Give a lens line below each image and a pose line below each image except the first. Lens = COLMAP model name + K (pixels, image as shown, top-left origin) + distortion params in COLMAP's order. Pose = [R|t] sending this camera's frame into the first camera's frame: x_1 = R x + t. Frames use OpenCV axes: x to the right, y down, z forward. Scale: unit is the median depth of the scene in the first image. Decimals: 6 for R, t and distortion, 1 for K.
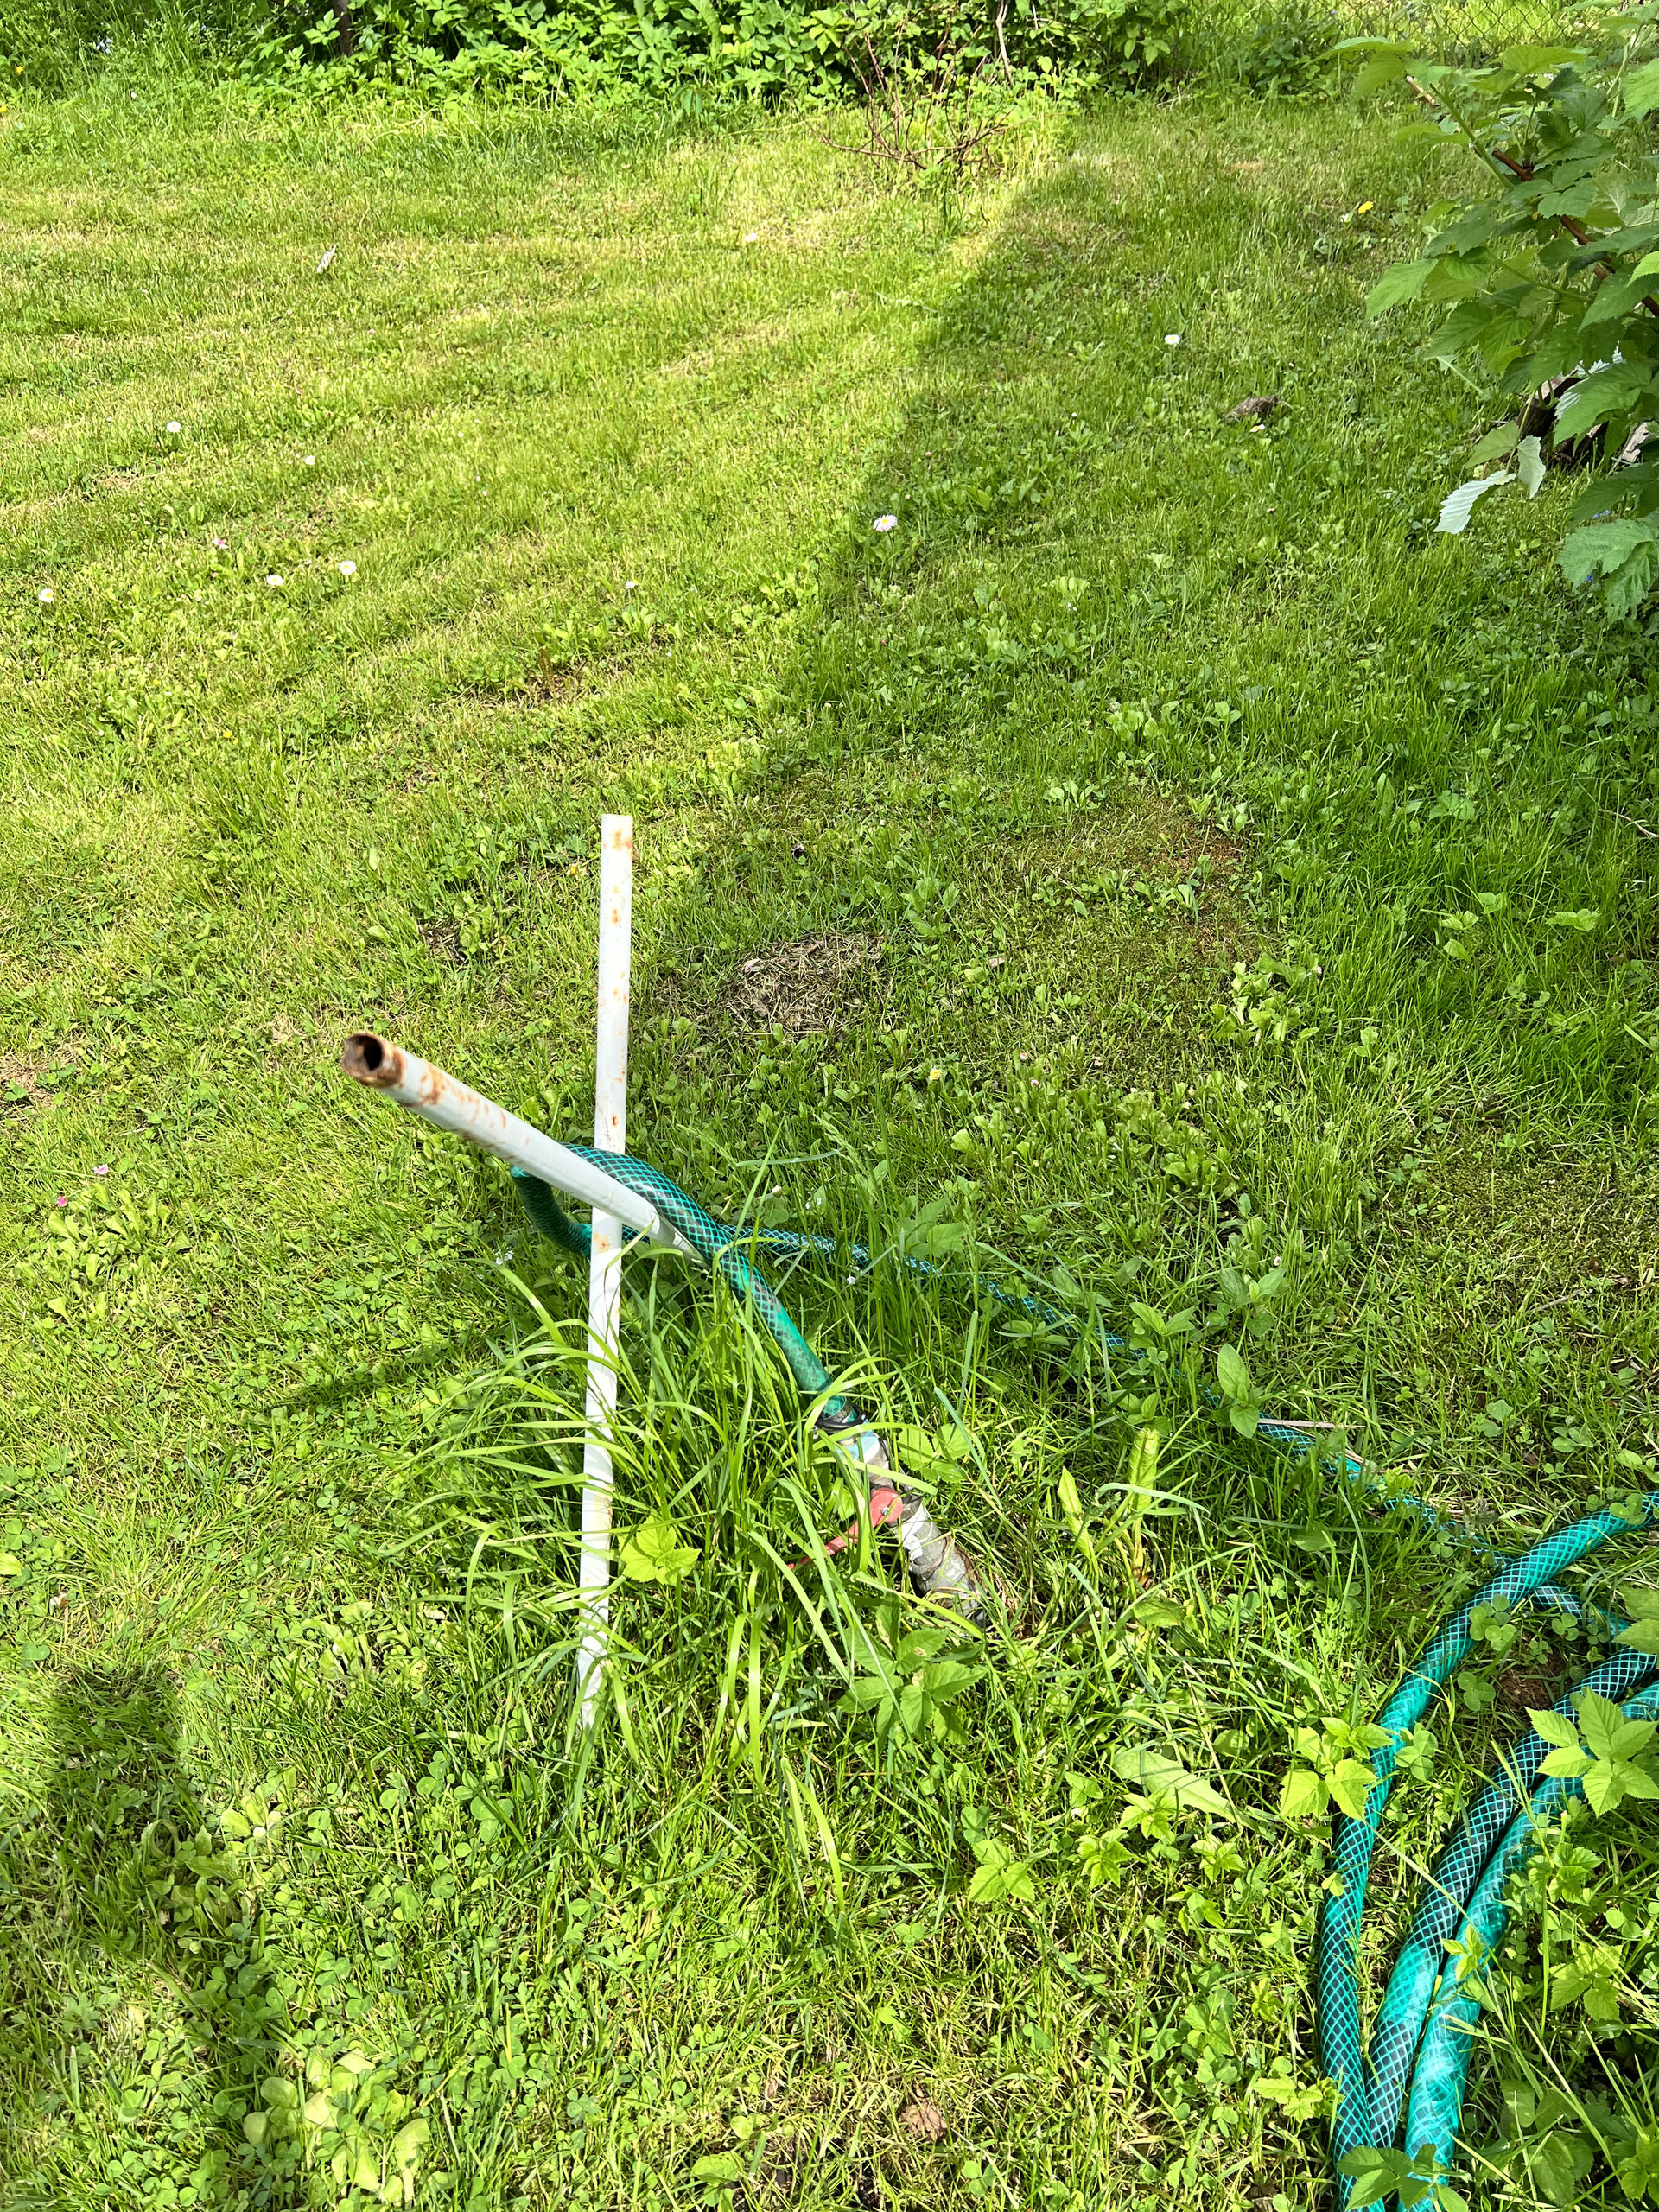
lens RADIAL K [[1694.9, 0, 829.2], [0, 1694.9, 1106.7], [0, 0, 1]] dist [0.000621, -0.000639]
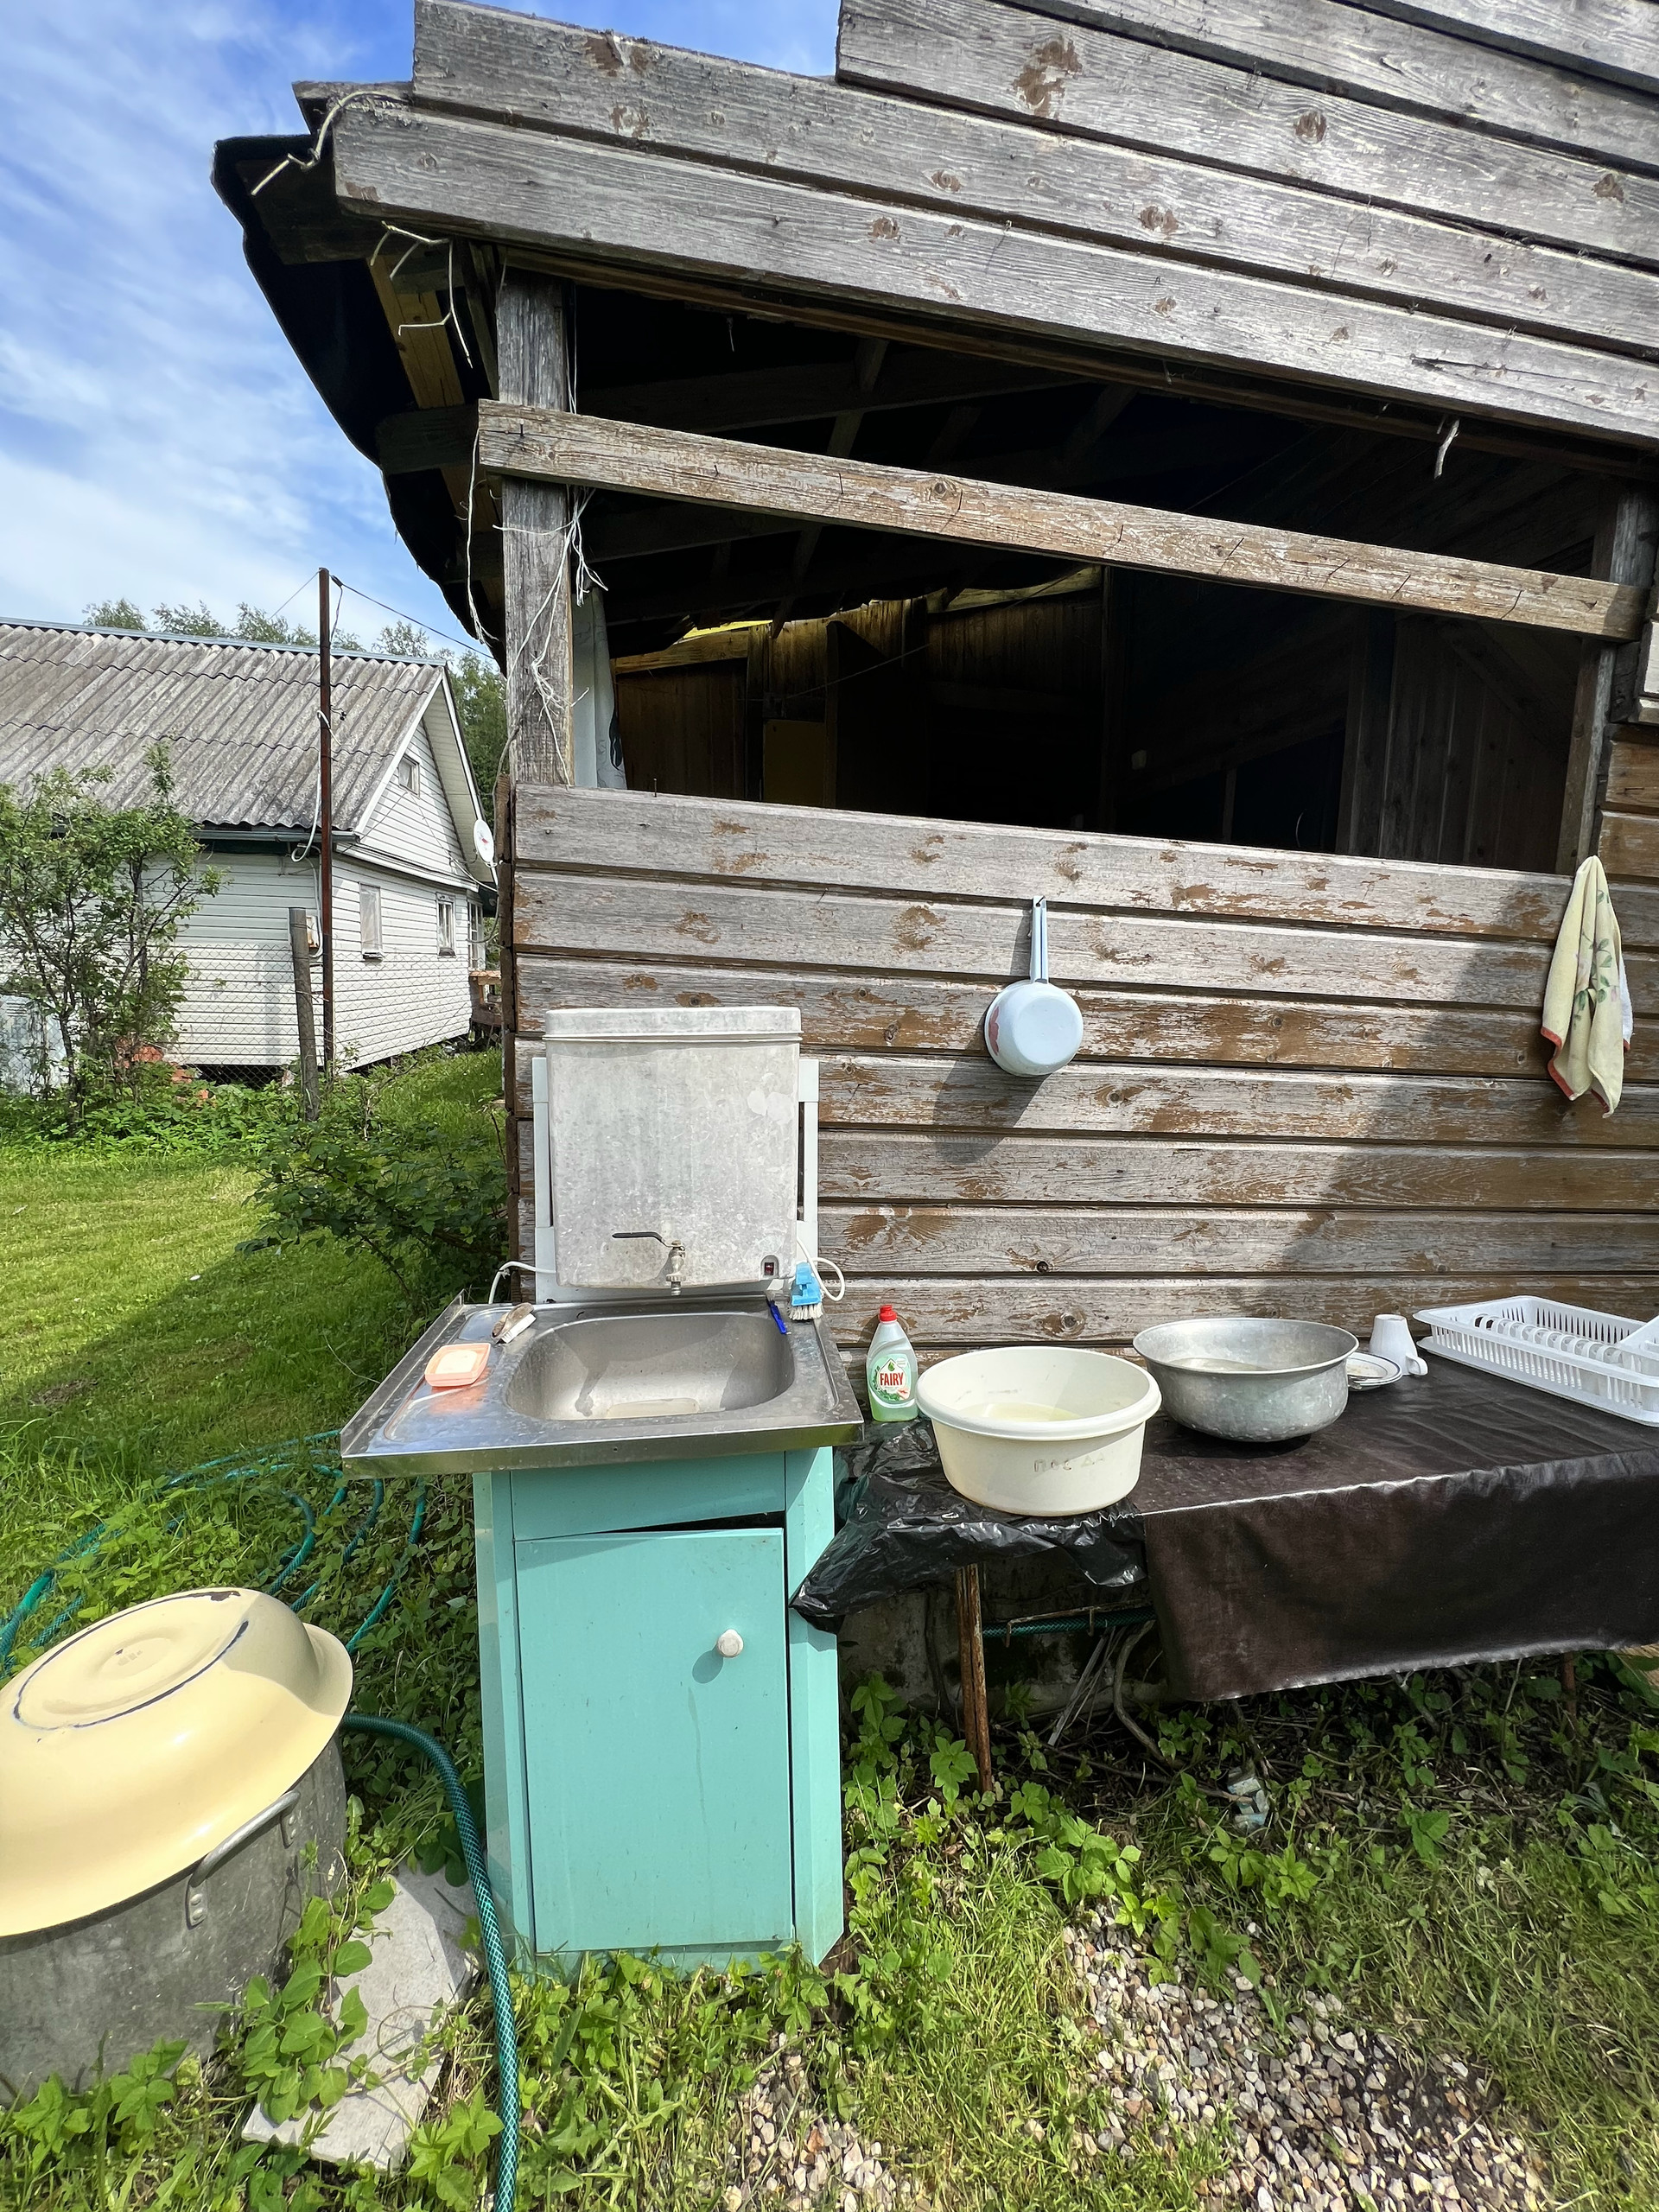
lens RADIAL K [[882.3, 0, 827.3], [0, 882.3, 1106.2], [0, 0, 1]] dist [-0.001103, -0.000789]
pose [[0.920318, 0.019098, 0.390706, 0.236834], [0.199318, 0.836527, -0.510387, 0.225382], [-0.336583, 0.547593, 0.766064, -0.396574]]
